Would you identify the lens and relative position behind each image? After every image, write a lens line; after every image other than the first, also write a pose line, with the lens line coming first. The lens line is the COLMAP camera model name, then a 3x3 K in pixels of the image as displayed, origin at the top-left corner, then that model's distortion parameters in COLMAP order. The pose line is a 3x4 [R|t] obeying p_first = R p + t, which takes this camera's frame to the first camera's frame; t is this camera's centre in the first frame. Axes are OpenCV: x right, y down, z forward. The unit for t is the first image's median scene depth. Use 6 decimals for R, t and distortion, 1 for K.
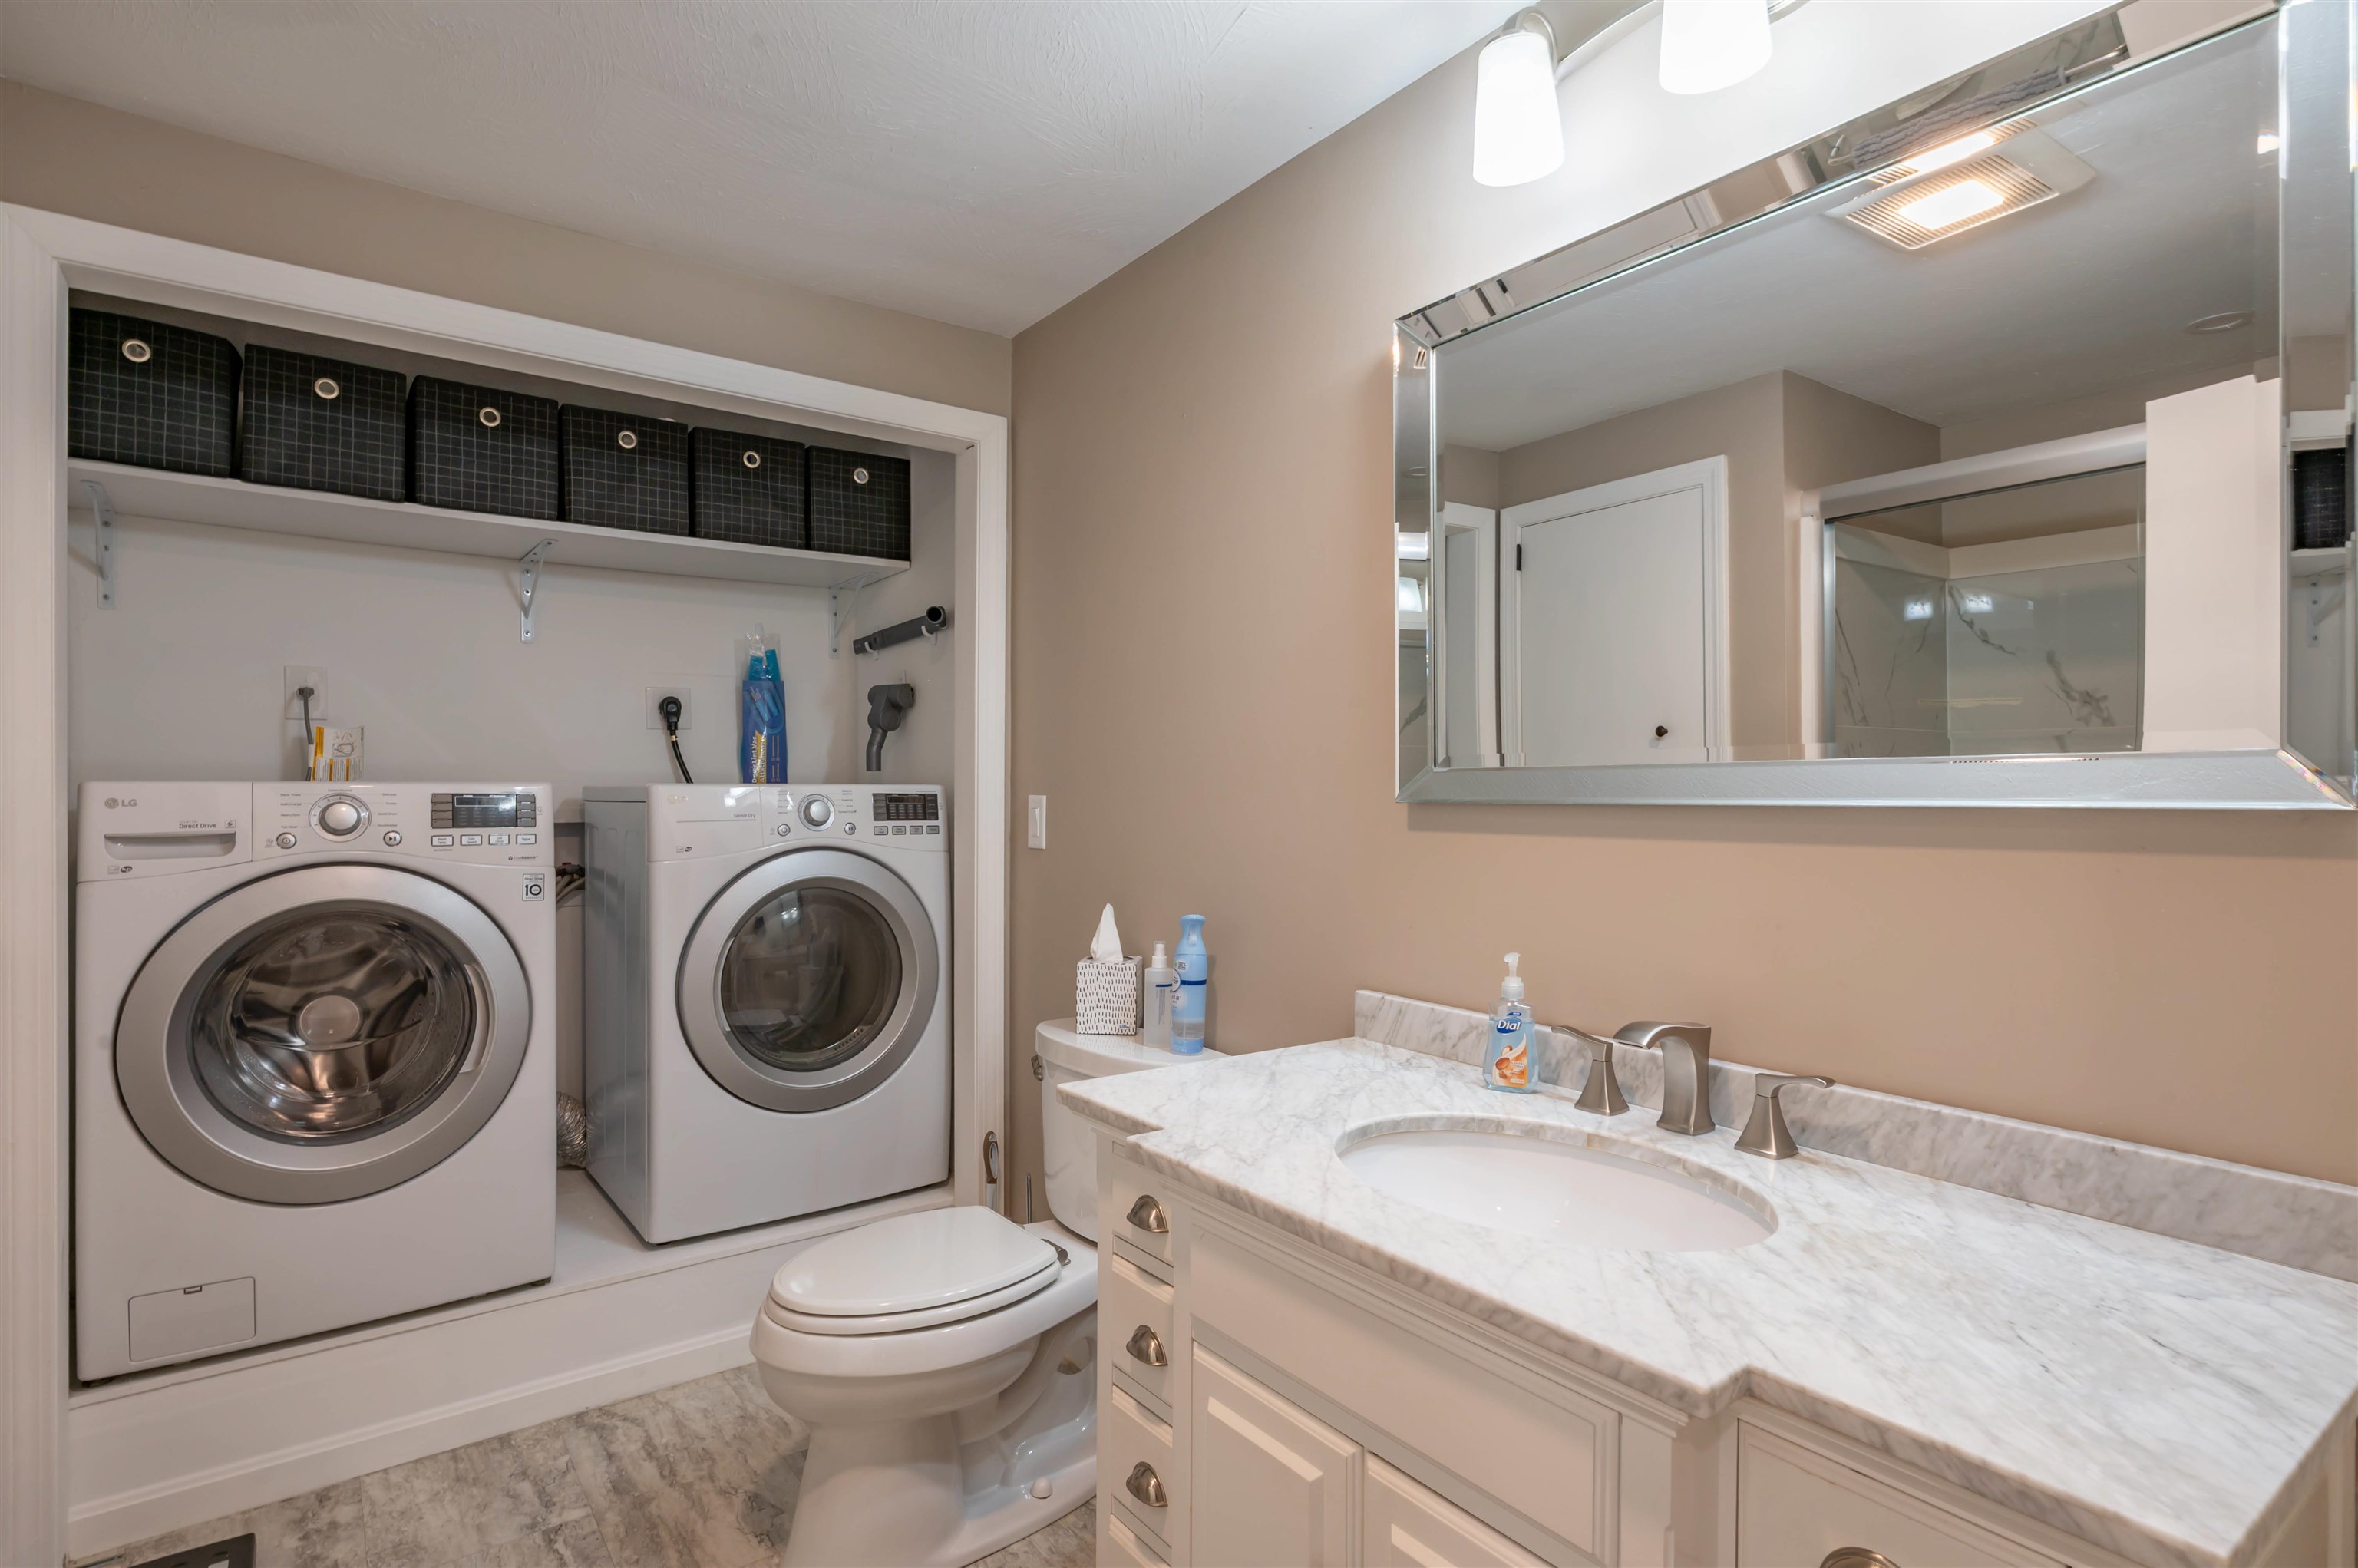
lens RADIAL K [[1155.5, 0, 1175.1], [0, 1155.5, 789.7], [0, 0, 1]] dist [-0.003921, 0.002586]
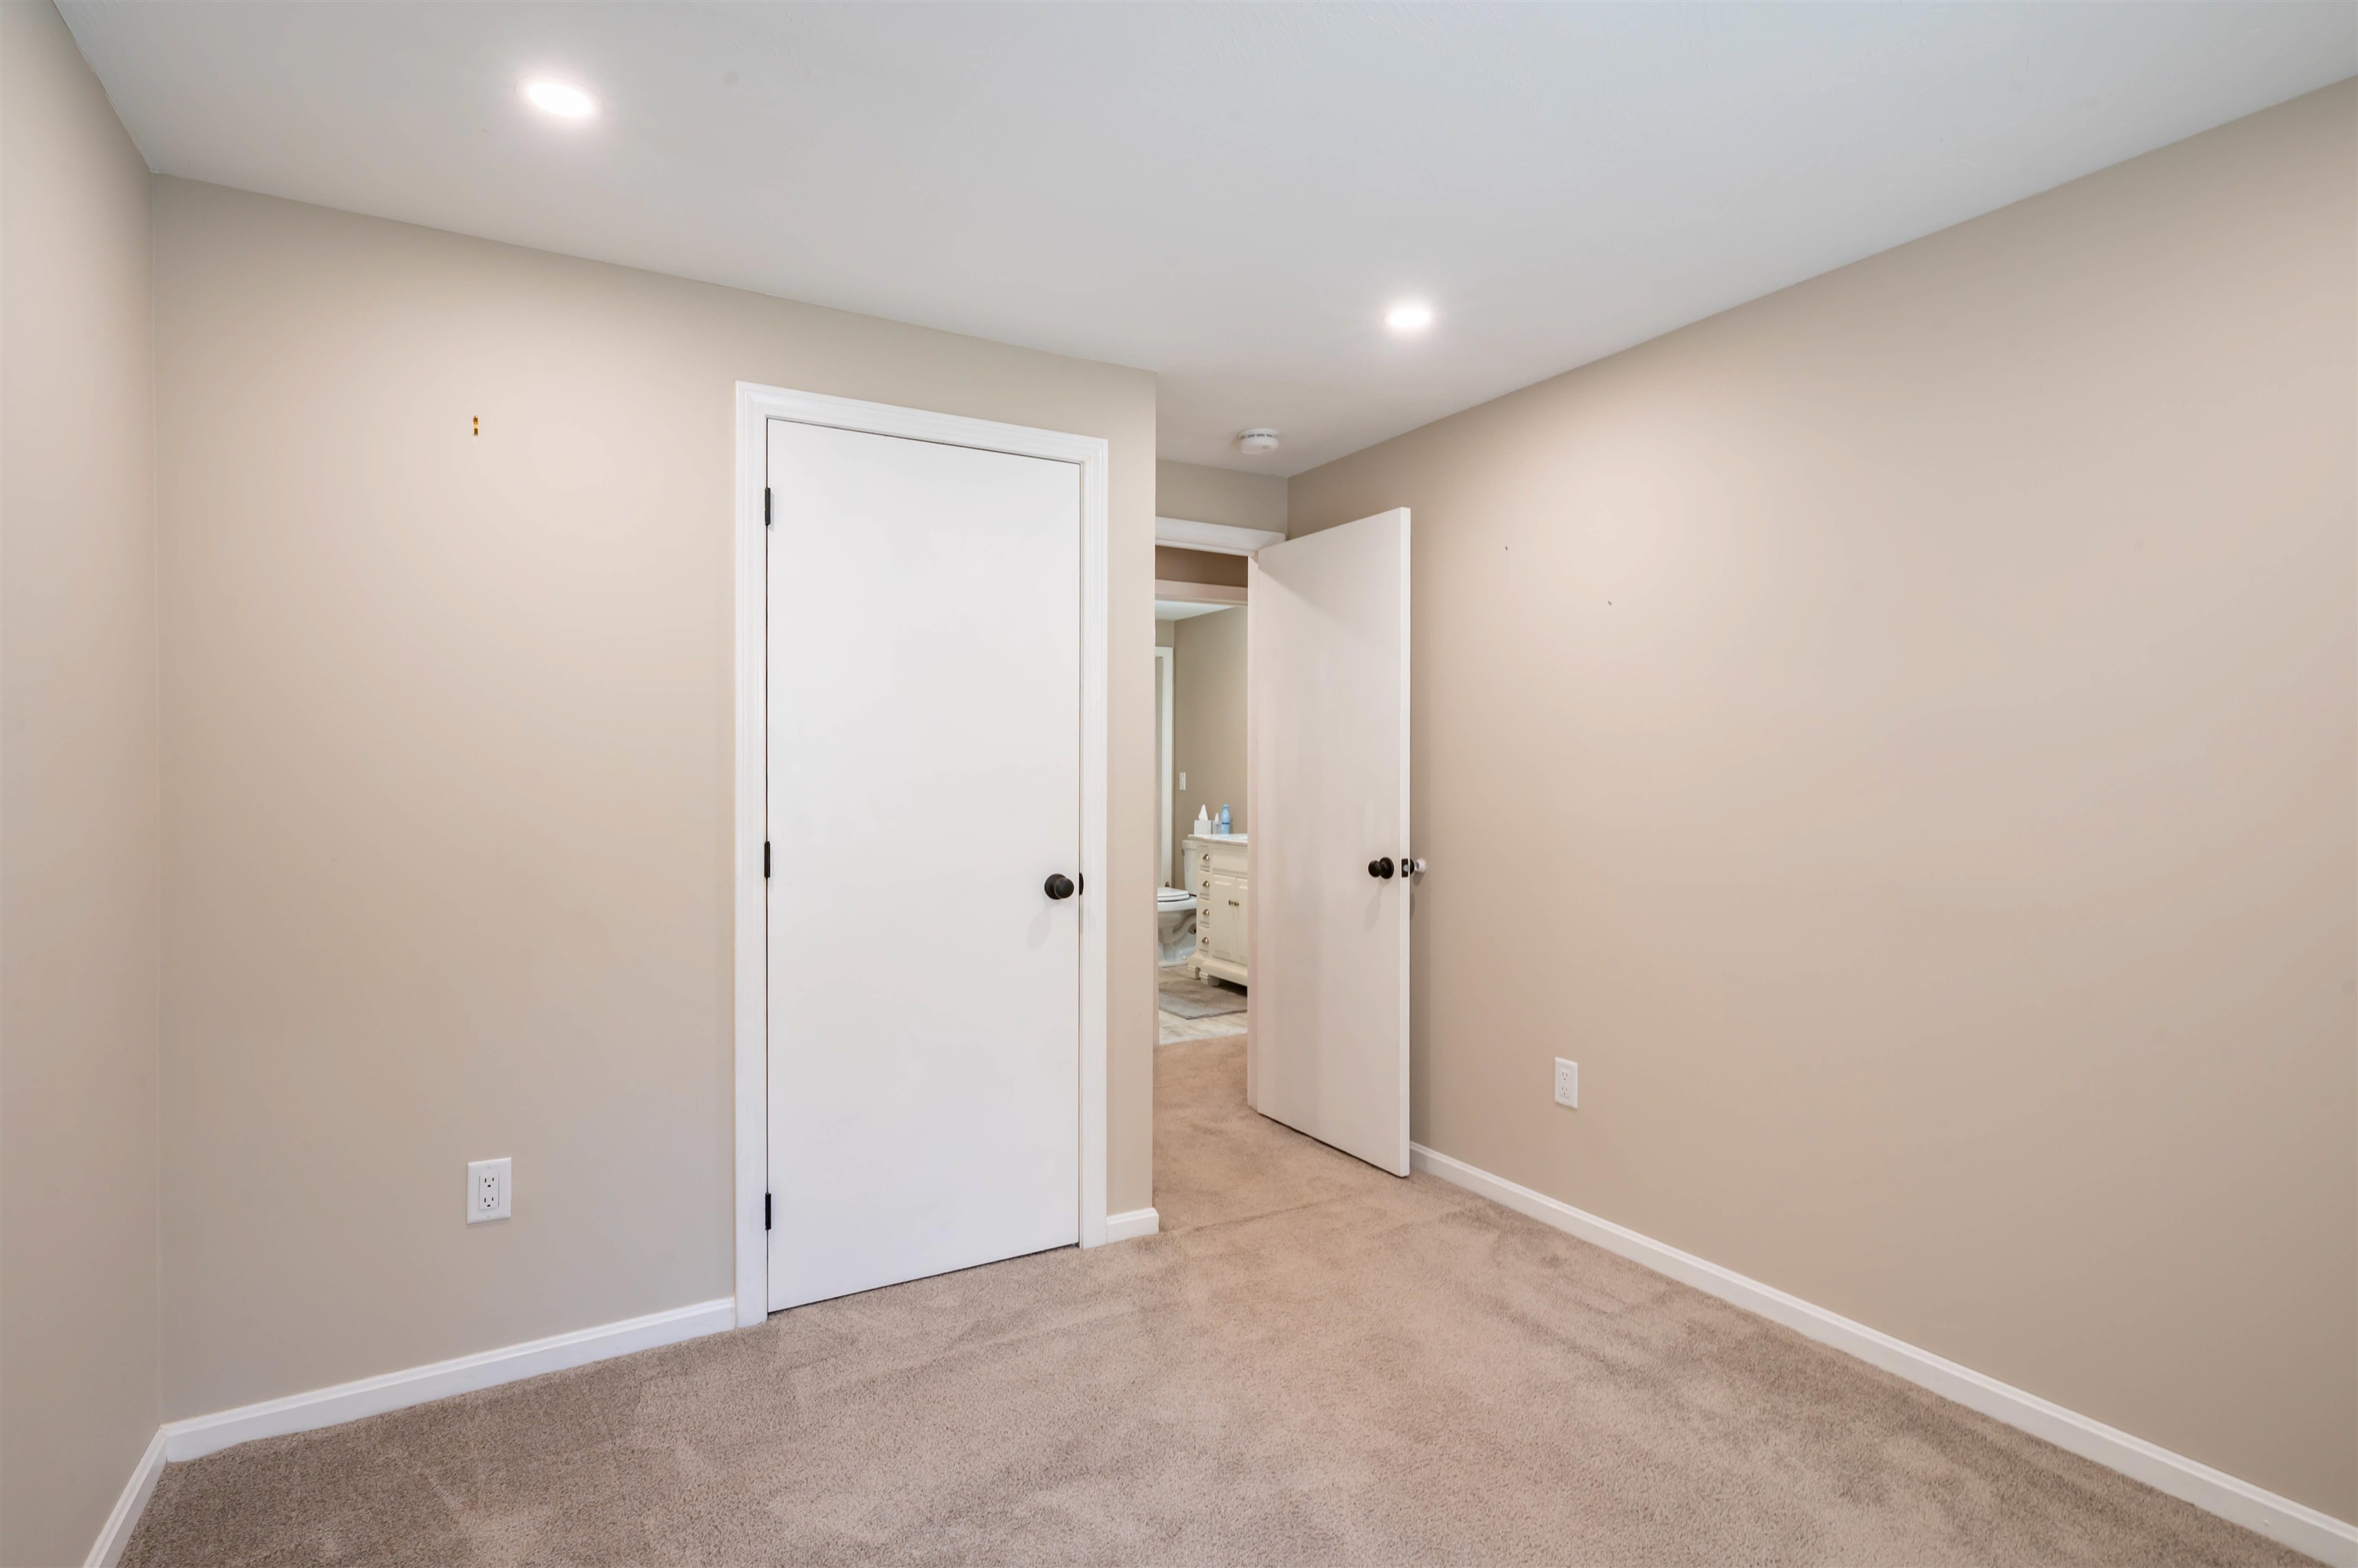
lens RADIAL K [[1155.5, 0, 1181.7], [0, 1155.5, 778.5], [0, 0, 1]] dist [-0.003921, 0.002586]
pose [[0.993588, 0.002564, -0.113034, 0.268520], [-0.001635, 0.999964, 0.008310, -0.005613], [0.113052, -0.008072, 0.993556, -2.444343]]
